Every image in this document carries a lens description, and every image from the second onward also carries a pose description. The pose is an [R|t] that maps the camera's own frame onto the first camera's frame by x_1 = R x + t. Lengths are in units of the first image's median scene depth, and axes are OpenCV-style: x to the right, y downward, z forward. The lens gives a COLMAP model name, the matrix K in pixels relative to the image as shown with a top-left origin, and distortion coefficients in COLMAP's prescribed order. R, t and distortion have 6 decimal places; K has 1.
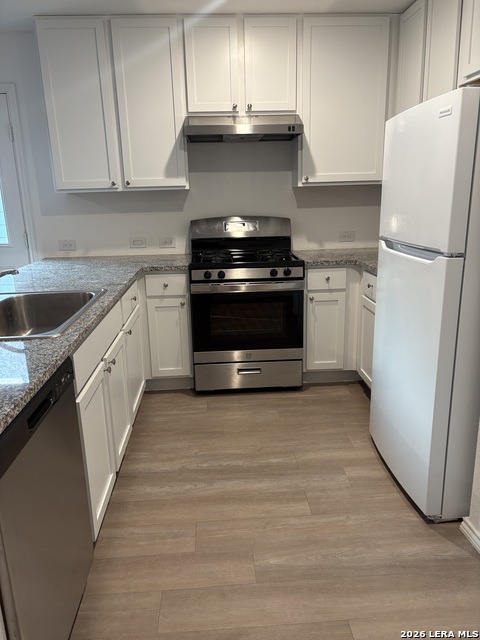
lens RADIAL K [[483.8, 0, 240.2], [0, 483.8, 315.3], [0, 0, 1]] dist [0.066302, -0.097912]
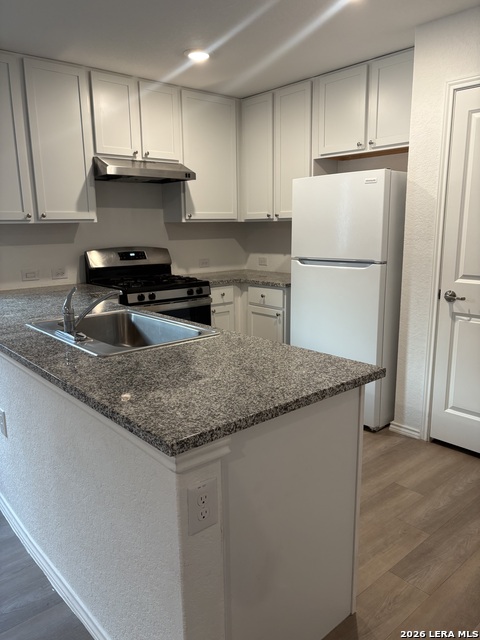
lens RADIAL K [[483.8, 0, 240.2], [0, 483.8, 315.3], [0, 0, 1]] dist [0.066302, -0.097912]
pose [[0.793276, -0.098244, 0.600883, -0.530875], [0.141936, 0.989545, -0.025593, 0.016648], [-0.592087, 0.105589, 0.798927, -0.027162]]
